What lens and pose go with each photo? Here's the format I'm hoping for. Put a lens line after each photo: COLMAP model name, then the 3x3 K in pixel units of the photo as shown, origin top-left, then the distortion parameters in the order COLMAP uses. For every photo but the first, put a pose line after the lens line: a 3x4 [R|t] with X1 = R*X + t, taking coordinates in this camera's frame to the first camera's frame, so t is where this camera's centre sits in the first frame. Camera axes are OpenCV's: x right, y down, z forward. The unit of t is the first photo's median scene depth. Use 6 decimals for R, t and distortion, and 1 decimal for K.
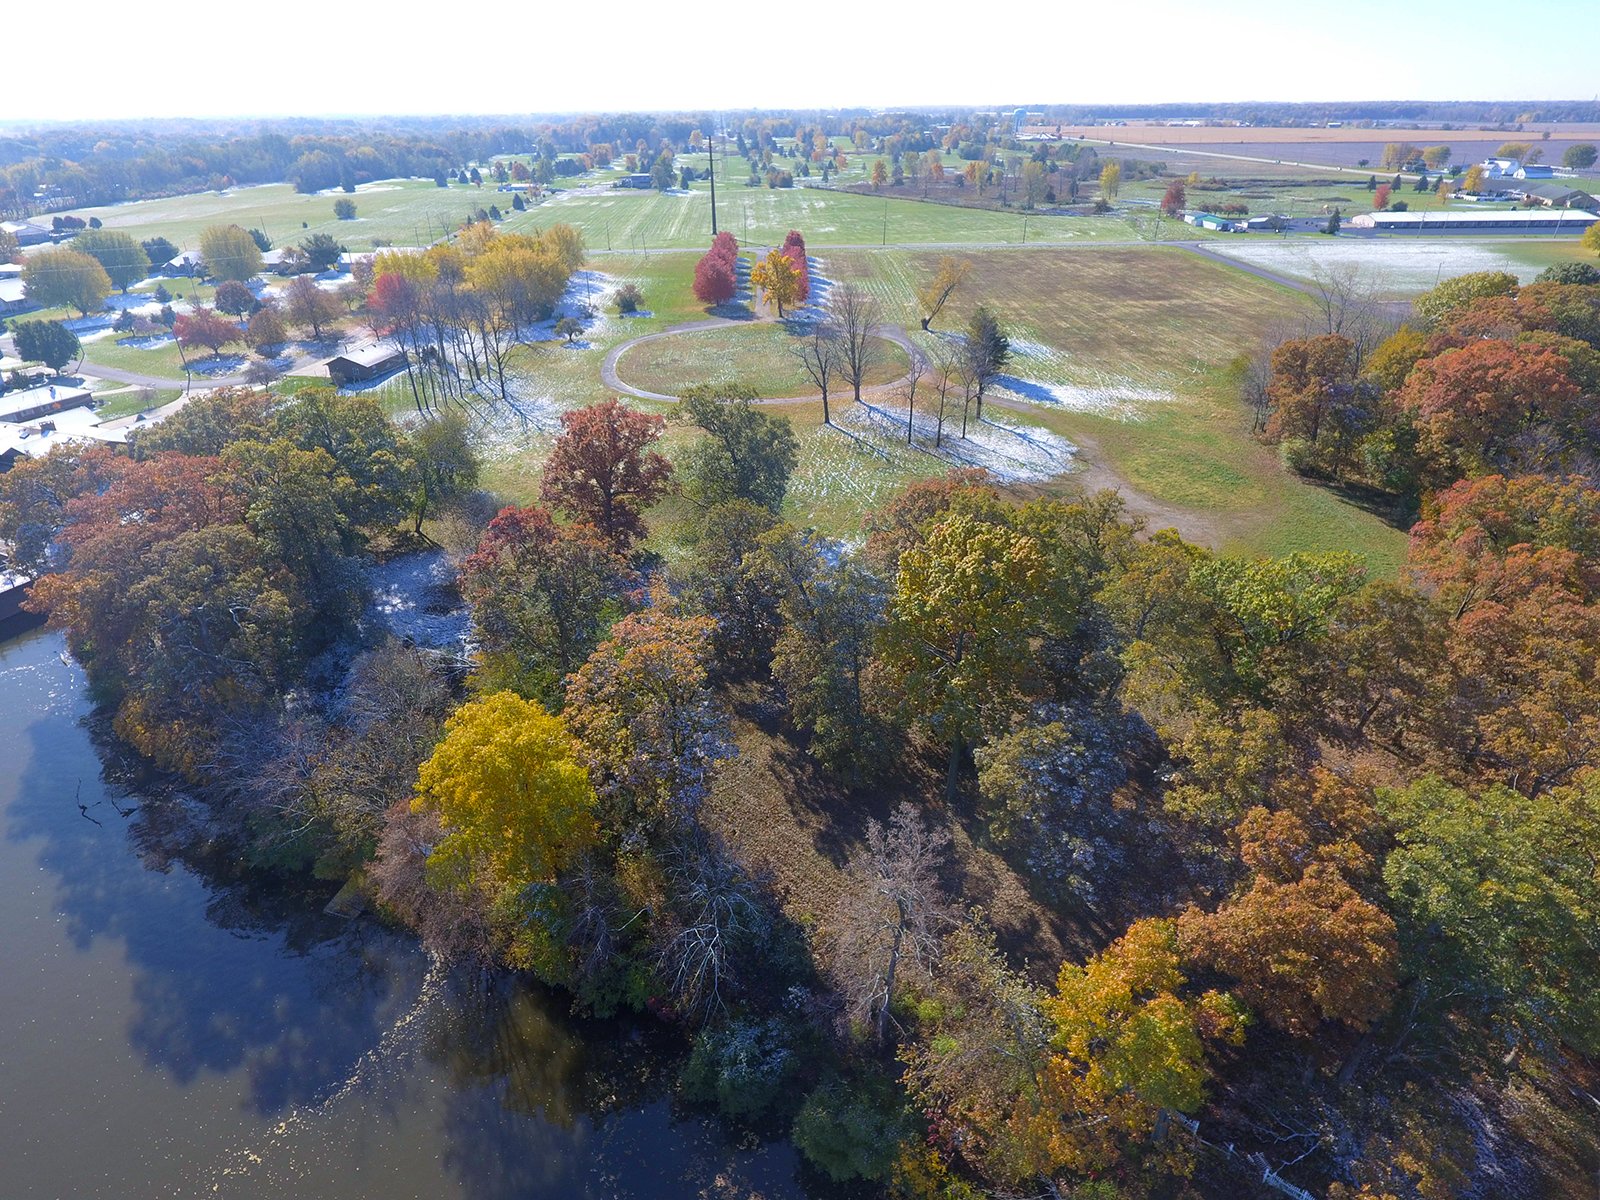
lens RADIAL K [[926.9, 0, 788.4], [0, 926.9, 598.8], [0, 0, 1]] dist [0.000429, -0.002929]
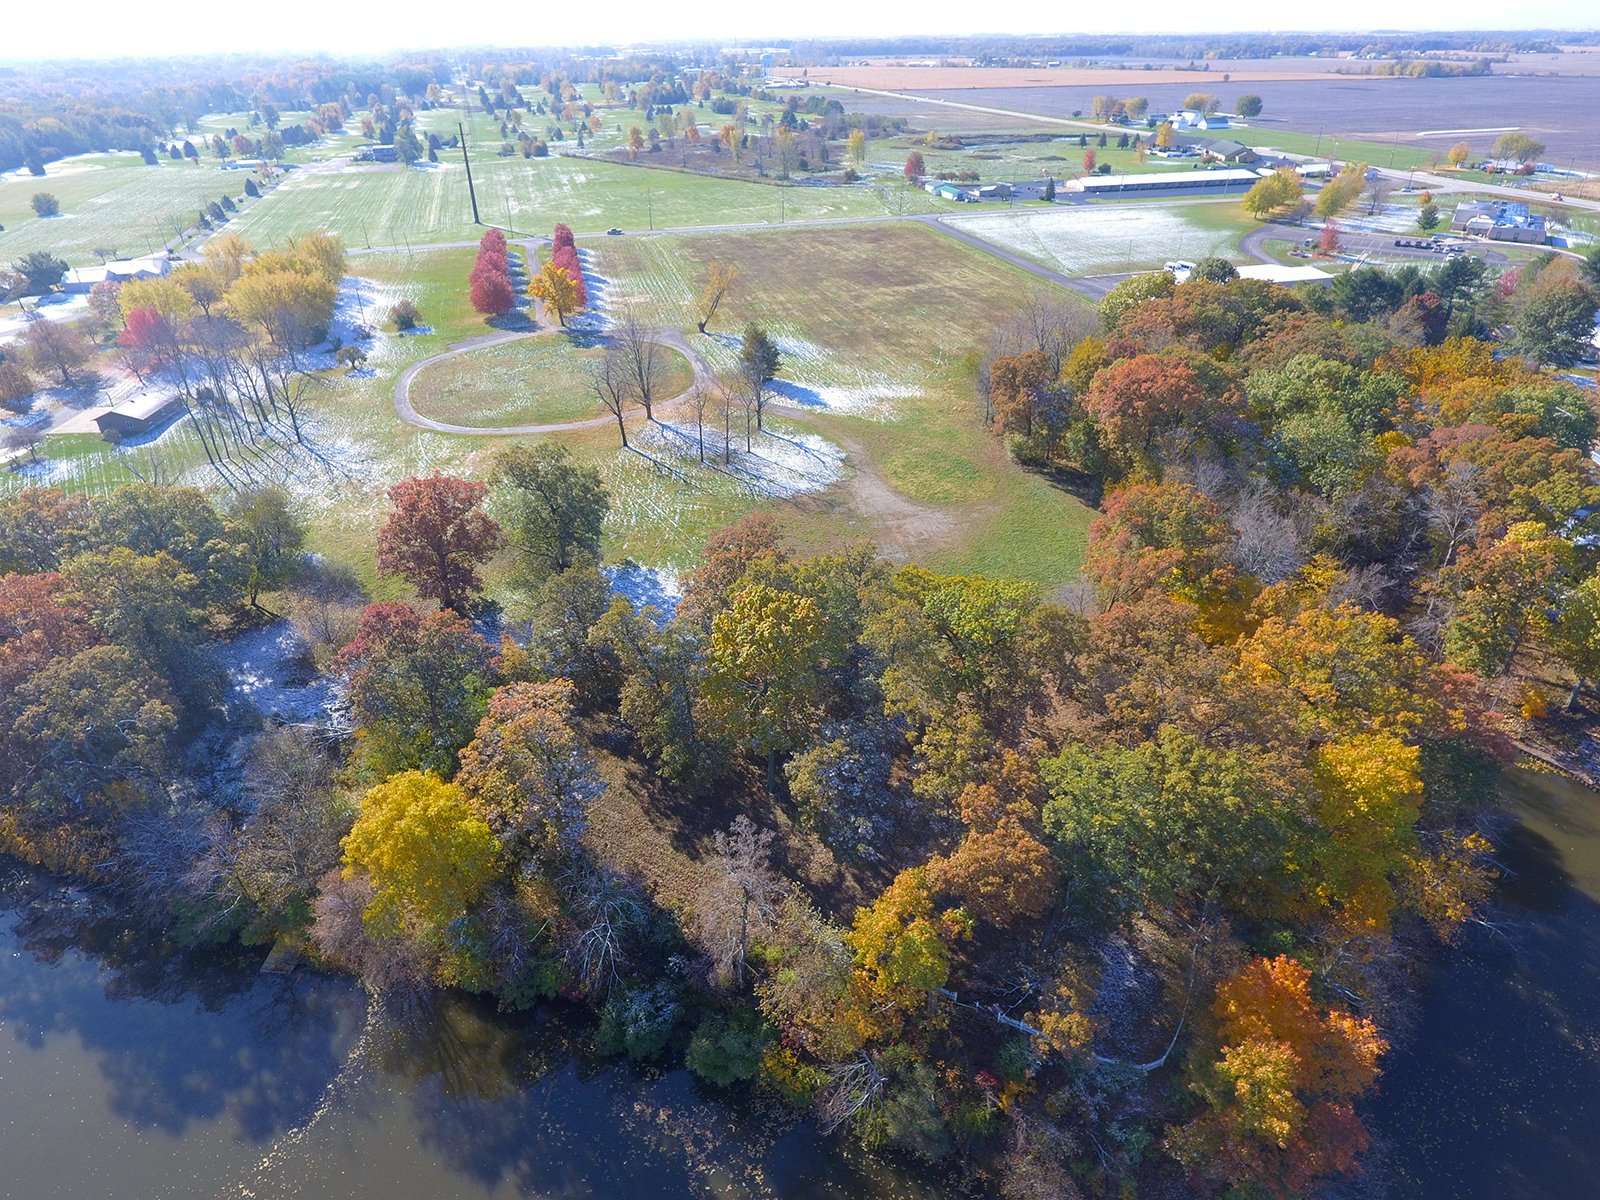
lens RADIAL K [[926.9, 0, 788.4], [0, 926.9, 598.8], [0, 0, 1]] dist [0.000429, -0.002929]
pose [[0.971754, -0.121045, 0.202590, -0.021035], [0.109402, 0.991685, 0.067761, -0.087464], [-0.209107, -0.043683, 0.976917, -0.167834]]
